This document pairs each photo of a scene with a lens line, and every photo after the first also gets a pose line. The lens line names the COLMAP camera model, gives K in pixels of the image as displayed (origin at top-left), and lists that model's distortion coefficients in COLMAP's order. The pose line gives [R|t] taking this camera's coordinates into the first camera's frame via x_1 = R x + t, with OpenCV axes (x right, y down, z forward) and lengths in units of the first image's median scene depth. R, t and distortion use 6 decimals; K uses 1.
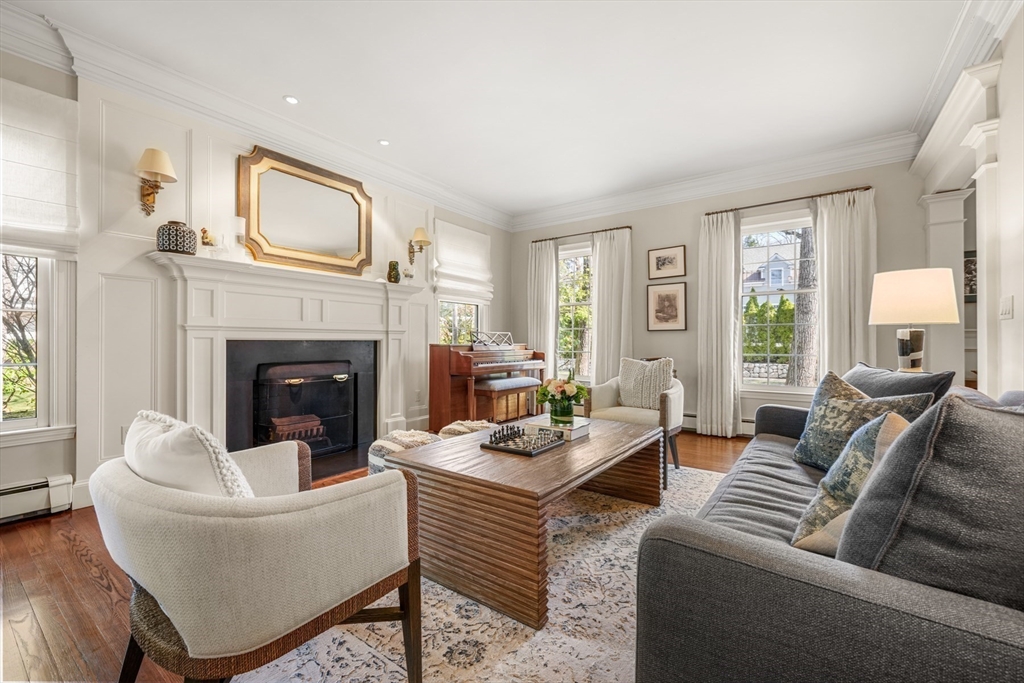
lens RADIAL K [[424.9, 0, 519.8], [0, 424.9, 342.6], [0, 0, 1]] dist [-0.000927, 0.000502]
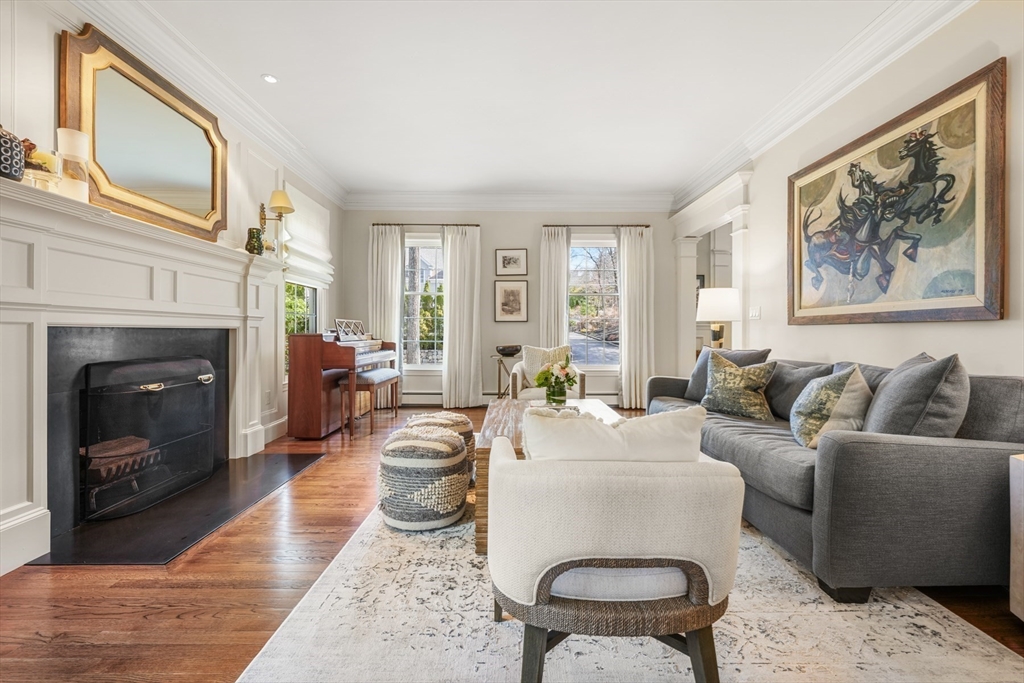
lens RADIAL K [[424.9, 0, 521.0], [0, 424.9, 335.1], [0, 0, 1]] dist [-0.000927, 0.000502]
pose [[0.810309, -0.001710, 0.586001, -0.371864], [-0.002092, 0.999981, 0.005809, 0.000864], [-0.586000, -0.005933, 0.810290, 0.074387]]
